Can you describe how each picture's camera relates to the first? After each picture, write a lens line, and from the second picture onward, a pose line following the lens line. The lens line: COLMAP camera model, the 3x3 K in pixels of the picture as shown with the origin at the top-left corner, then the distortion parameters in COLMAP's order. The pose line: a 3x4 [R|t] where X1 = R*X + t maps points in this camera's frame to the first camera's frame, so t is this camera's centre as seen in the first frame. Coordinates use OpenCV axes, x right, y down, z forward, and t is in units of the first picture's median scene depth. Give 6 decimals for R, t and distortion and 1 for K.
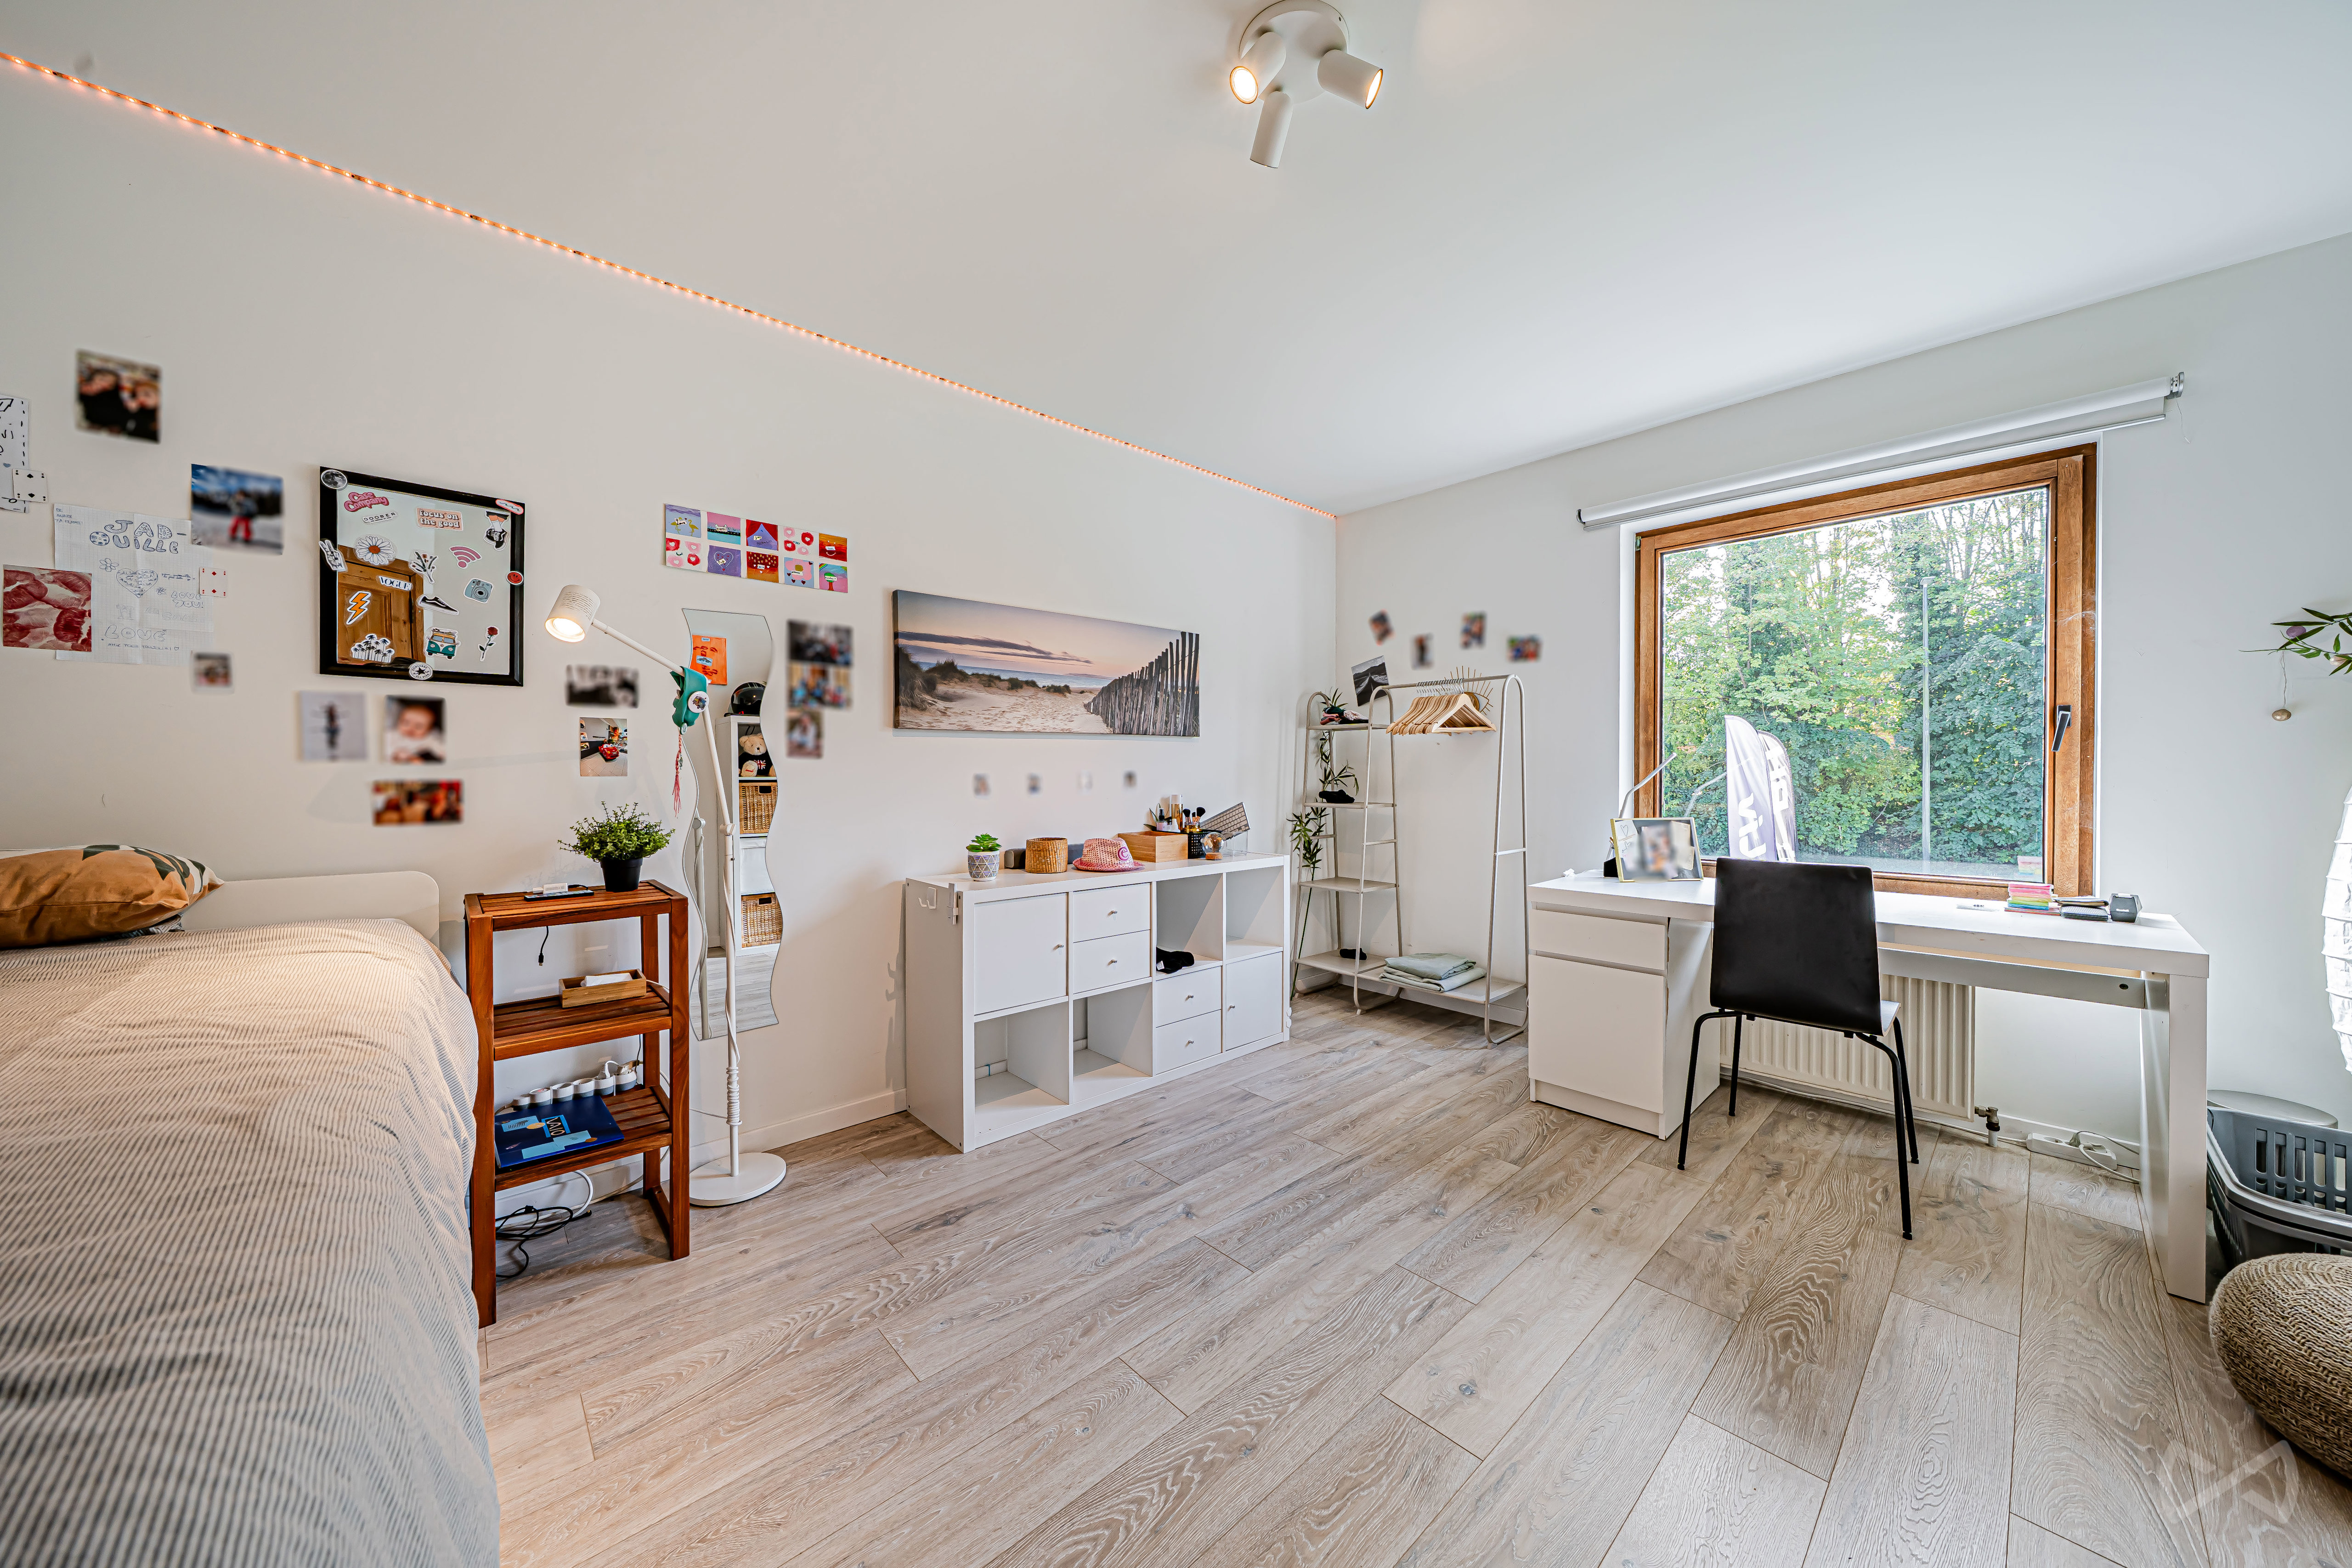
lens RADIAL K [[814.2, 0, 1184.1], [0, 814.2, 772.2], [0, 0, 1]] dist [-0.002875, -0.000170]
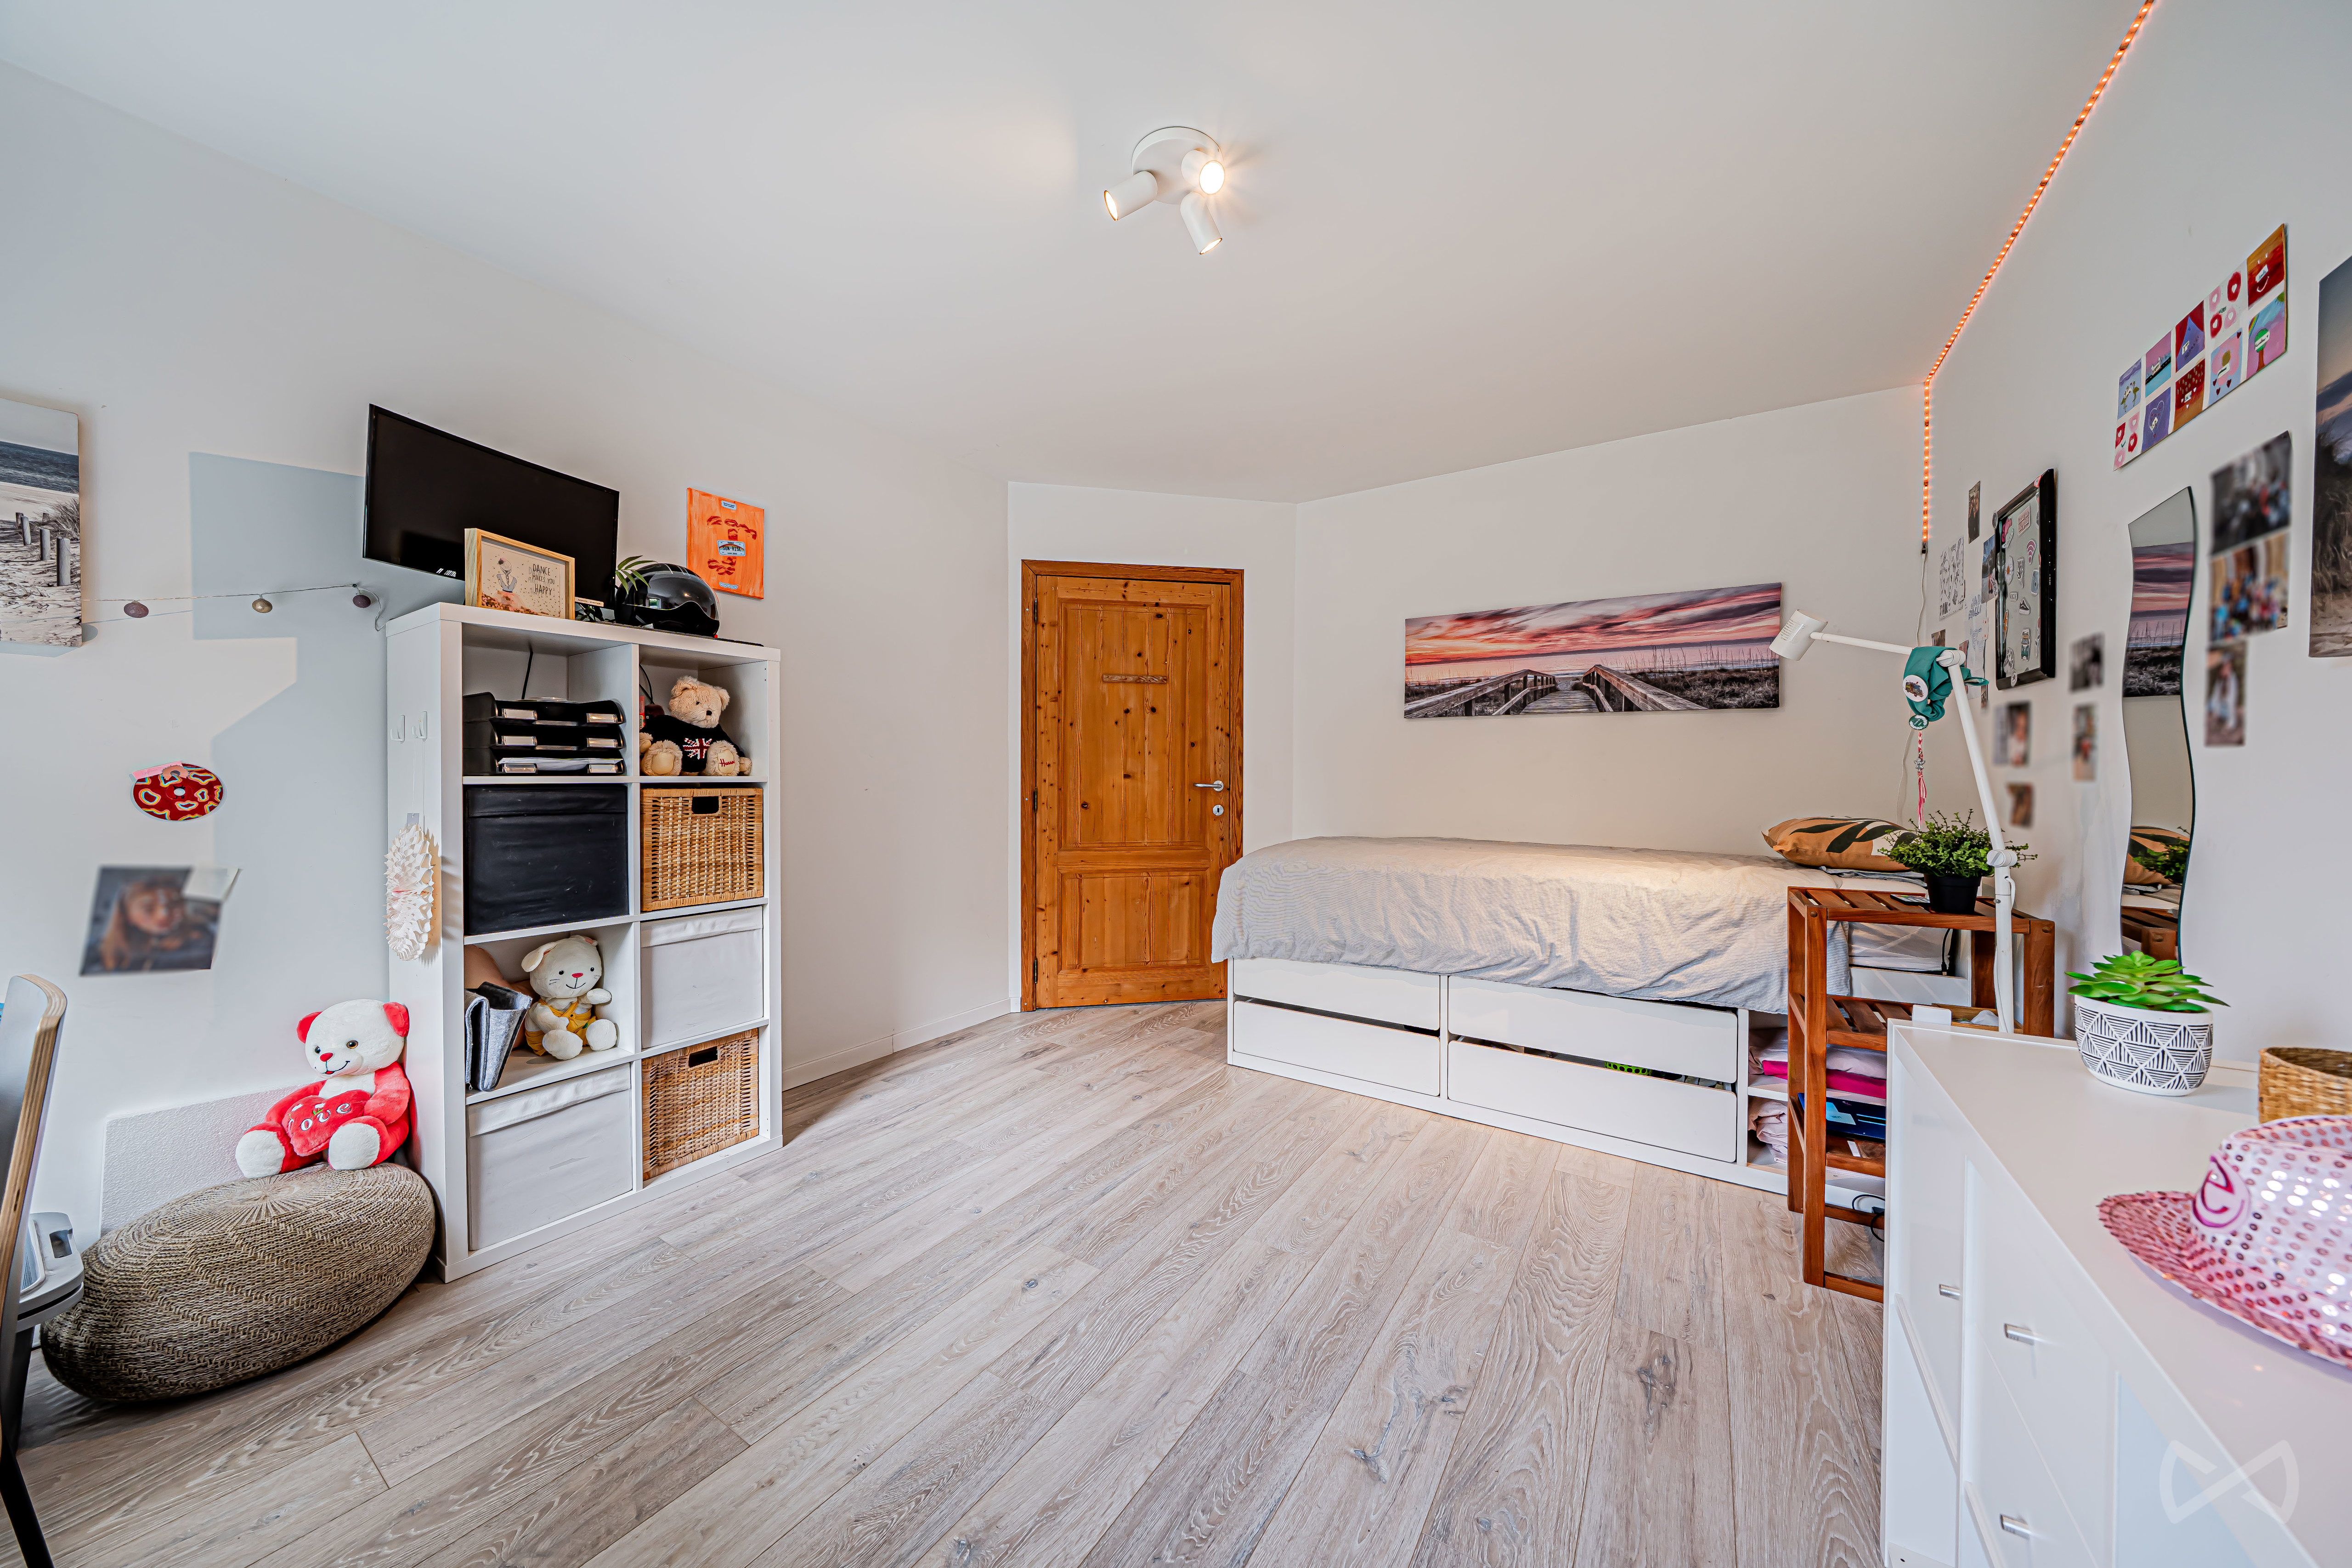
lens RADIAL K [[814.2, 0, 1178.3], [0, 814.2, 778.4], [0, 0, 1]] dist [-0.002875, -0.000170]
pose [[-0.970671, 0.002334, -0.240402, 0.373194], [-0.000979, 0.999906, 0.013658, -0.010503], [0.240412, 0.013493, -0.970577, 1.947007]]
